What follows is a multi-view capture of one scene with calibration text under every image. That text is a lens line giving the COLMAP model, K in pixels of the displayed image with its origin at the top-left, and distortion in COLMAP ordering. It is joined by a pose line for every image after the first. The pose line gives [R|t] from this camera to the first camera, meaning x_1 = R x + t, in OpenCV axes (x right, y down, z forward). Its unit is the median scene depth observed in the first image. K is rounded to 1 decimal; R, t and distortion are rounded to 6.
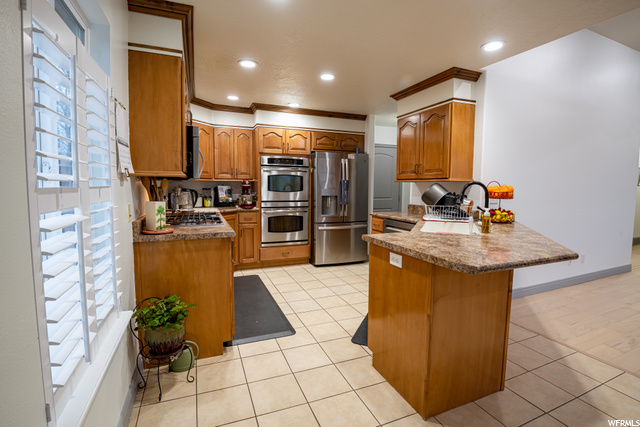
lens RADIAL K [[295.6, 0, 318.7], [0, 295.6, 207.8], [0, 0, 1]] dist [-0.039309, -0.000396]
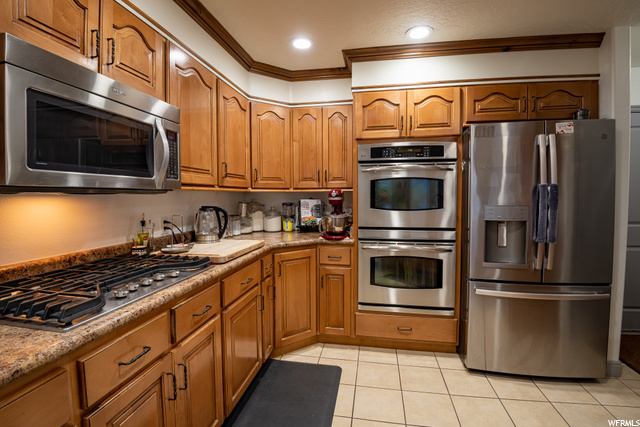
lens RADIAL K [[295.6, 0, 318.7], [0, 295.6, 207.8], [0, 0, 1]] dist [-0.039309, -0.000396]
pose [[0.838412, 0.007534, -0.544985, 0.039751], [-0.028264, 0.999160, -0.029668, -0.038606], [0.544304, 0.040277, 0.837921, 0.480041]]
